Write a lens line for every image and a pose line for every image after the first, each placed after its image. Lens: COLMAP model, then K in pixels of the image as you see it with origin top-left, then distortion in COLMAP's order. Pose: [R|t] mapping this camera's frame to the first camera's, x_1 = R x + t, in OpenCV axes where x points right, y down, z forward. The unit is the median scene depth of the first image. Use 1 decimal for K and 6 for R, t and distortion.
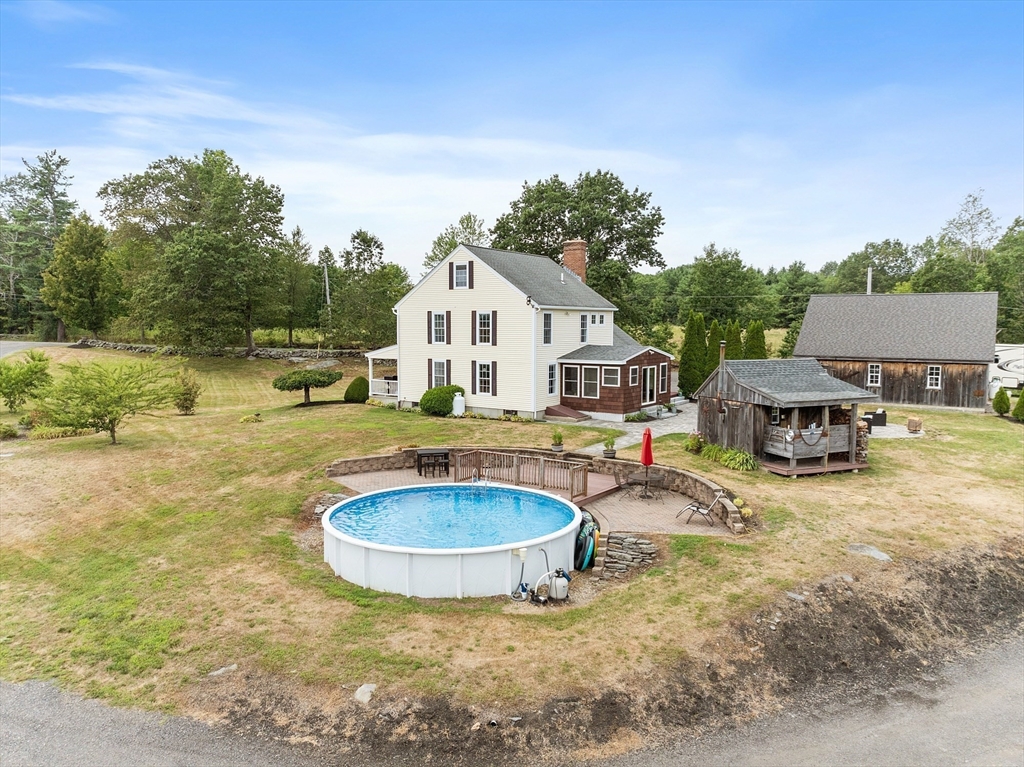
lens RADIAL K [[716.5, 0, 505.5], [0, 716.5, 383.0], [0, 0, 1]] dist [-0.008148, -0.014723]
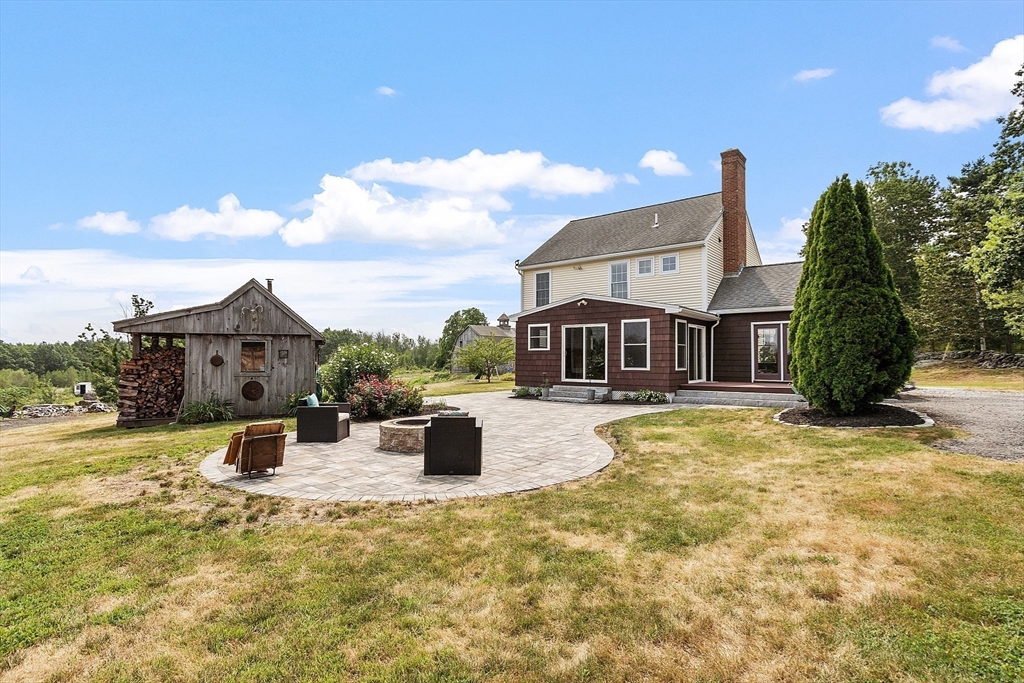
lens RADIAL K [[502.5, 0, 509.2], [0, 502.5, 345.5], [0, 0, 1]] dist [0.002424, 0.001565]
pose [[-0.071405, -0.032809, -0.996908, 0.678792], [-0.087422, 0.995819, -0.026512, 0.014632], [0.993609, 0.085258, -0.073974, 0.986040]]
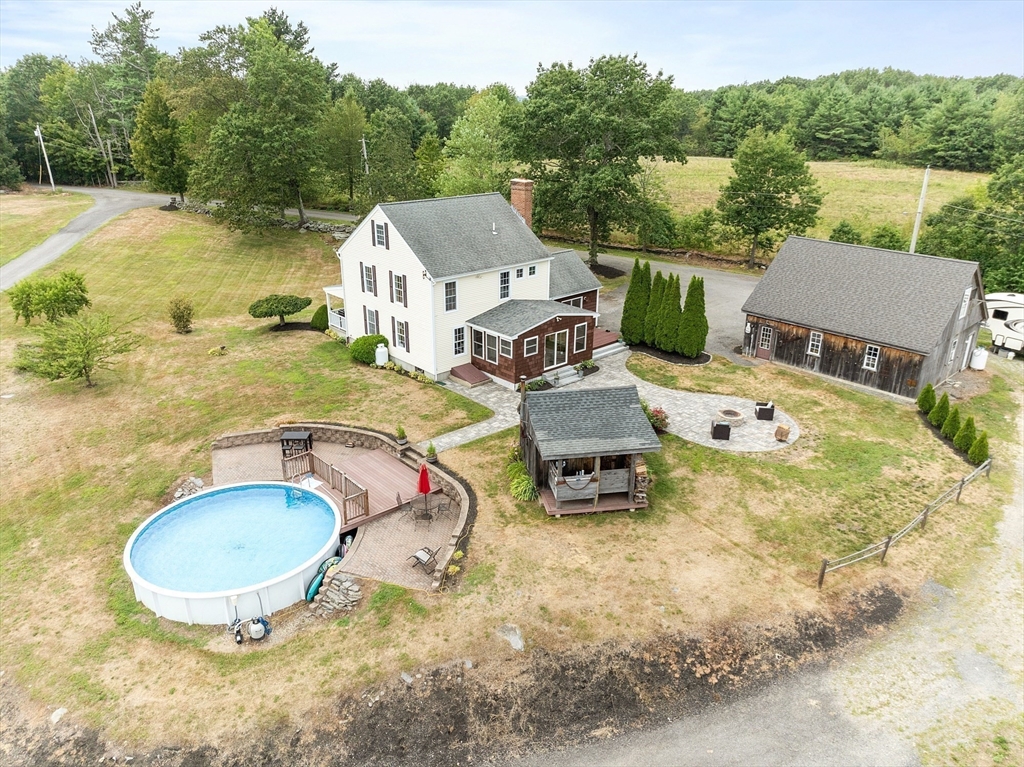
lens RADIAL K [[716.5, 0, 503.7], [0, 716.5, 384.4], [0, 0, 1]] dist [-0.008148, -0.014723]
pose [[0.972368, 0.086124, -0.216986, 0.361701], [-0.019570, 0.956264, 0.291850, -0.252655], [0.232631, -0.279539, 0.931526, 0.010730]]
